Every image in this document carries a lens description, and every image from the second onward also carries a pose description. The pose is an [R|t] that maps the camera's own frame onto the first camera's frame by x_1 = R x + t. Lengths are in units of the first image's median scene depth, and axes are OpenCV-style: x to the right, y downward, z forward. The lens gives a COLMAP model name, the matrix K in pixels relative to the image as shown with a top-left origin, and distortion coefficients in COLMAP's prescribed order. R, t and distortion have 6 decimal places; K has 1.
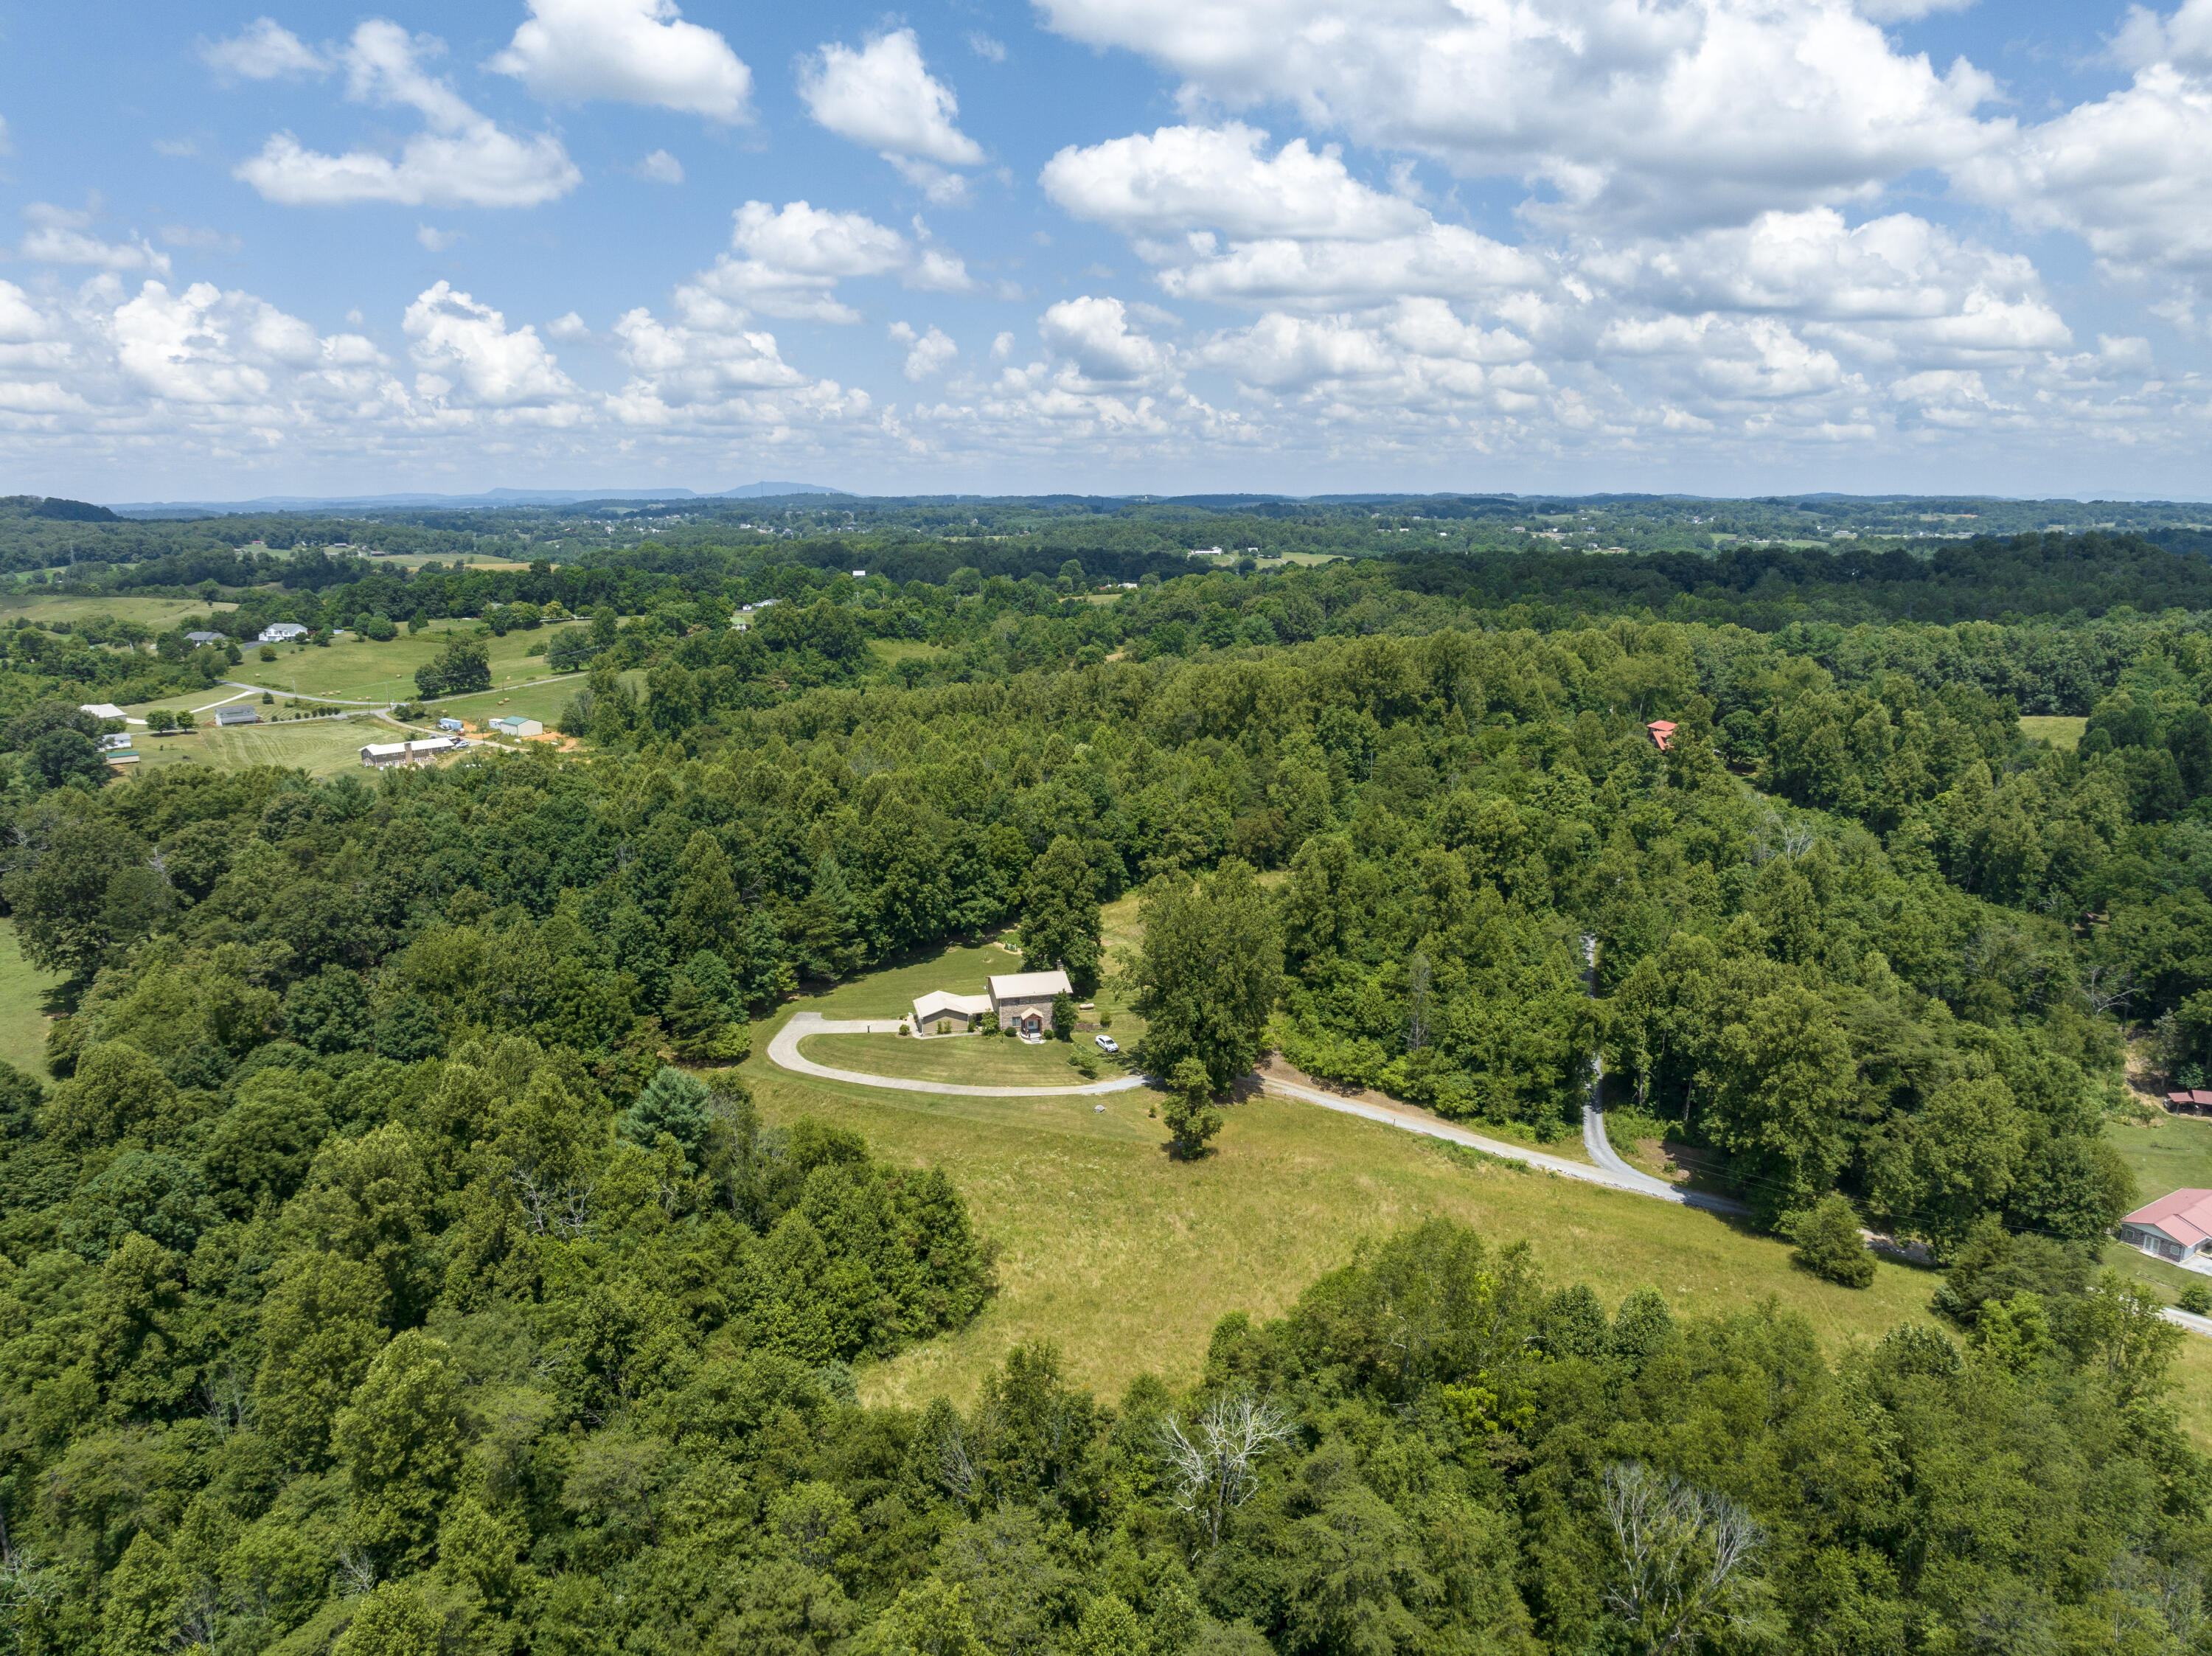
lens RADIAL K [[1557.7, 0, 1103.8], [0, 1557.7, 828.7], [0, 0, 1]] dist [-0.042197, 0.008643]
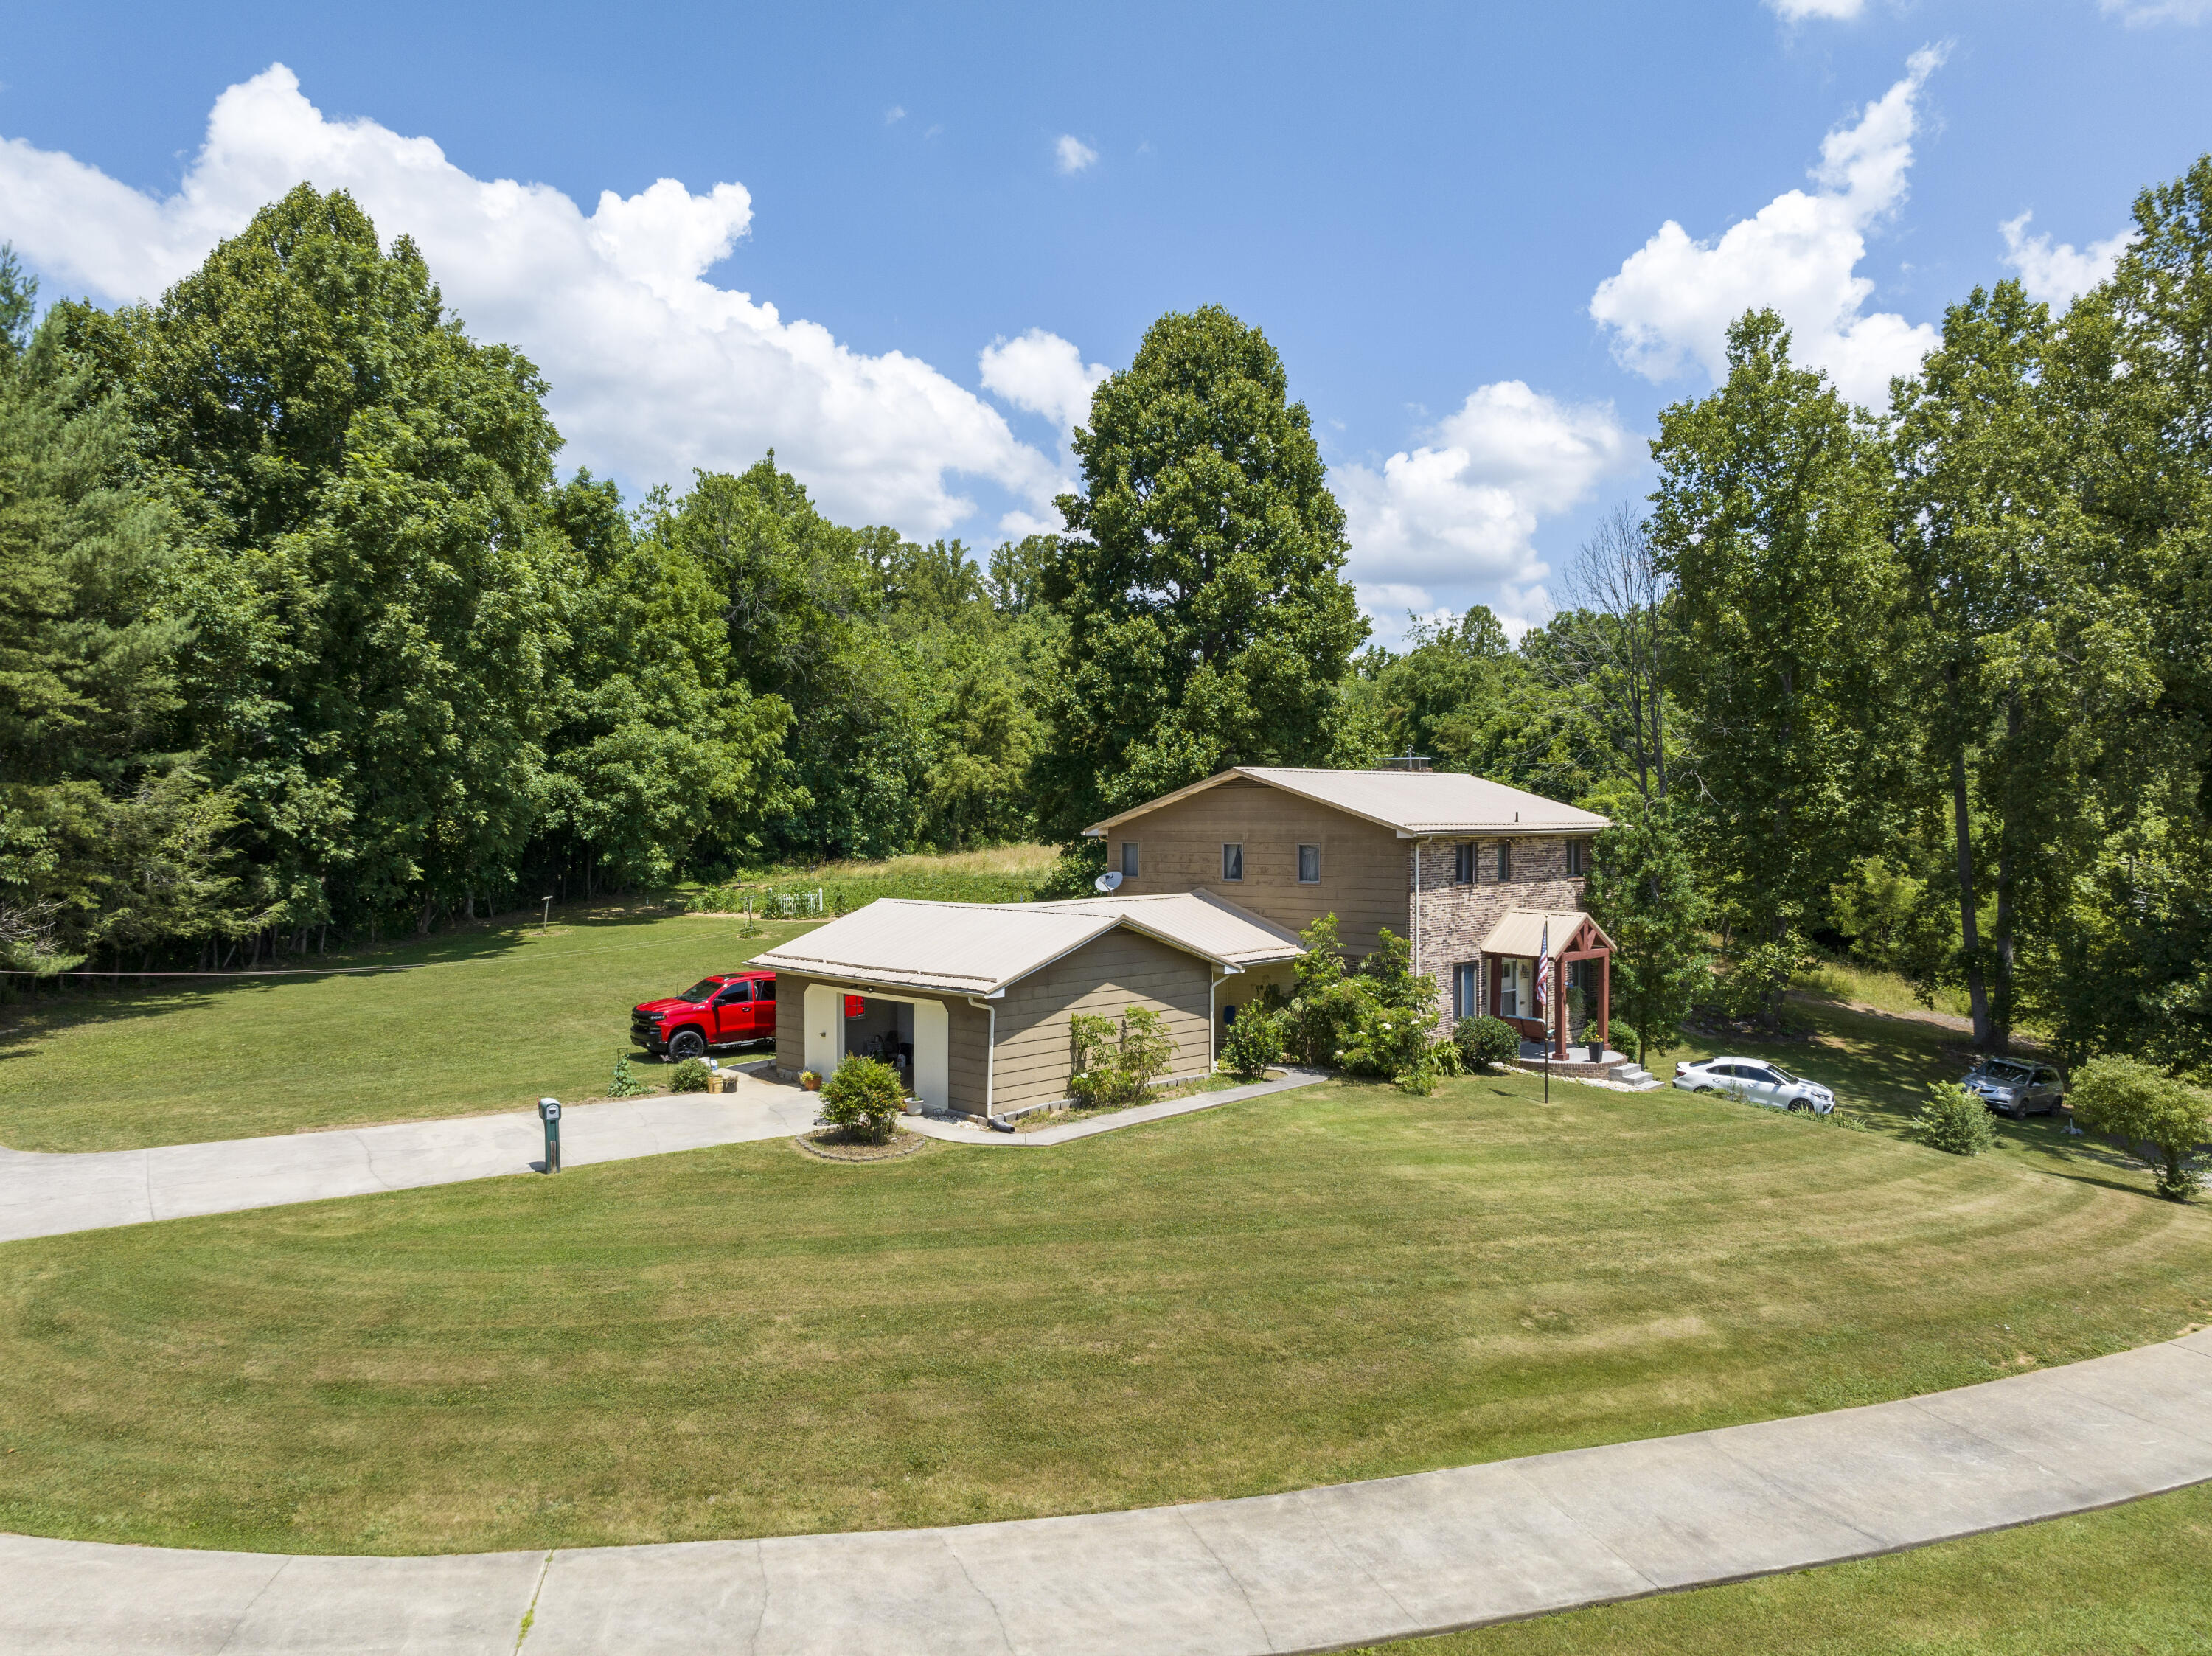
lens RADIAL K [[1557.7, 0, 1092.2], [0, 1557.7, 834.6], [0, 0, 1]] dist [-0.042197, 0.008643]
pose [[0.844575, -0.006388, 0.535400, -0.019452], [0.113360, 0.979395, -0.167136, 0.014184], [-0.523300, 0.201852, 0.827896, 0.095220]]
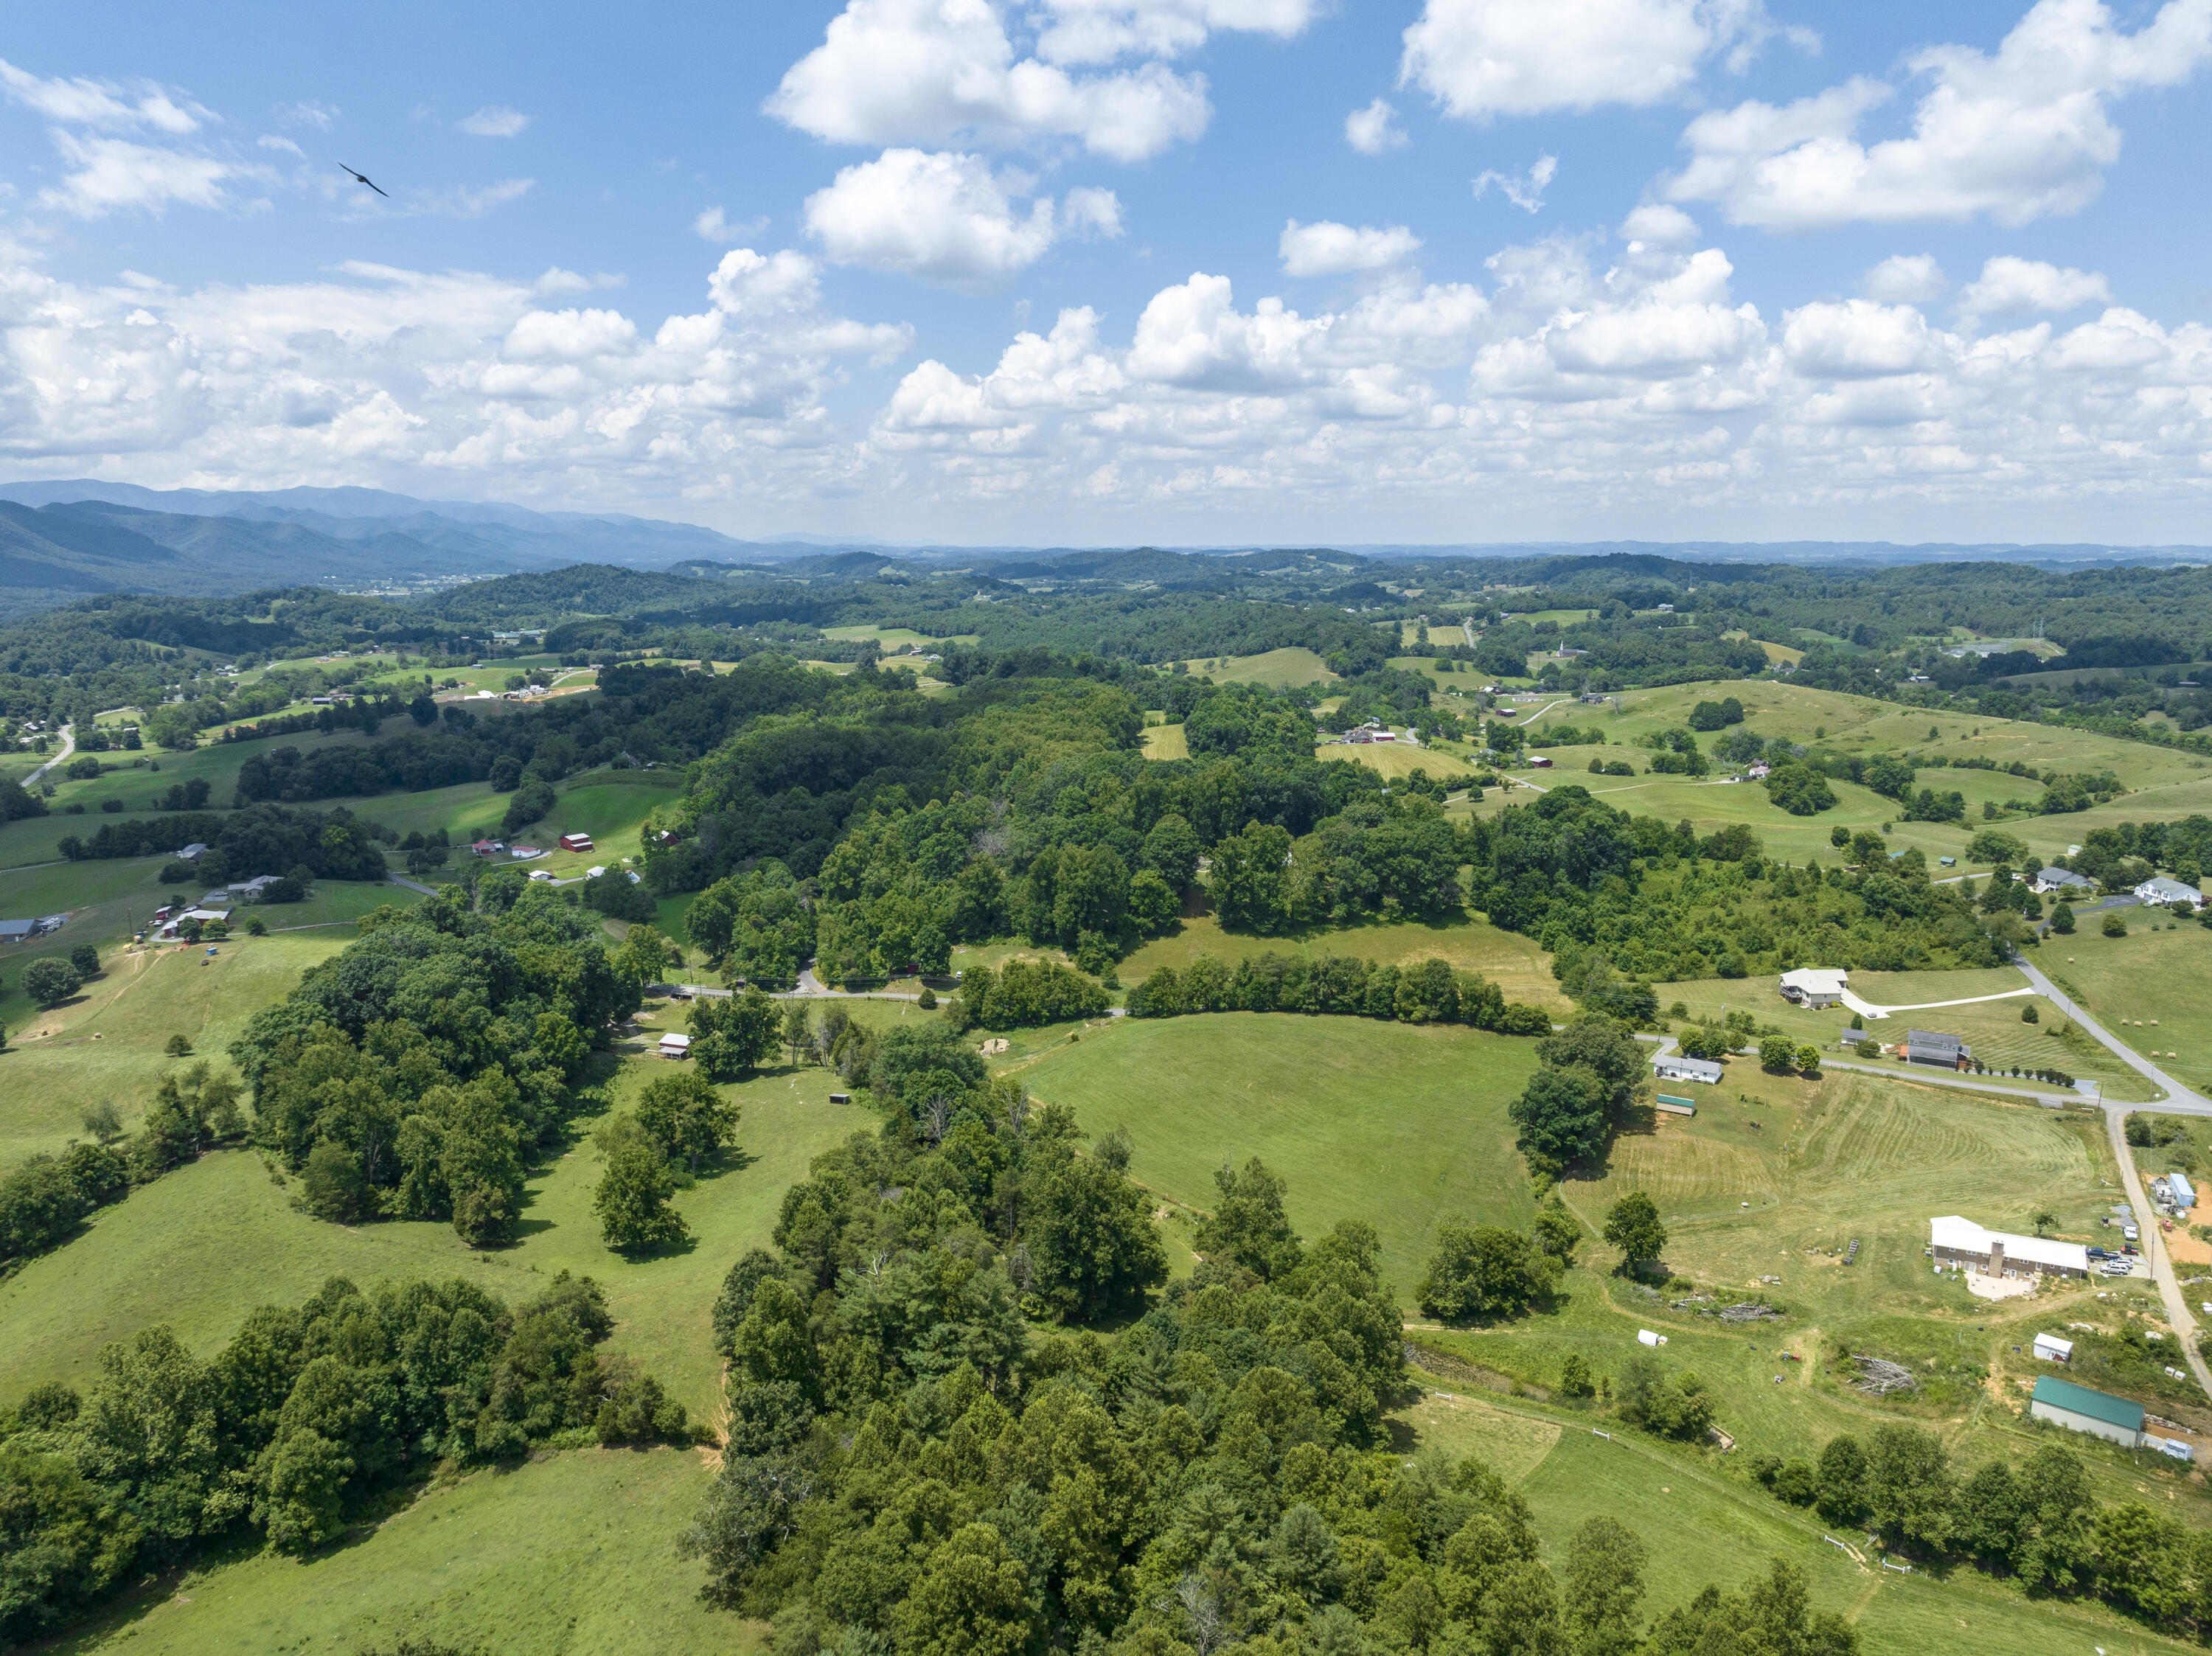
lens RADIAL K [[1557.7, 0, 1108.7], [0, 1557.7, 827.7], [0, 0, 1]] dist [-0.042197, 0.008643]
pose [[0.283715, 0.176693, -0.942489, -0.003942], [-0.195854, 0.972835, 0.123424, -0.051622], [0.938694, 0.149573, 0.310614, 0.110962]]
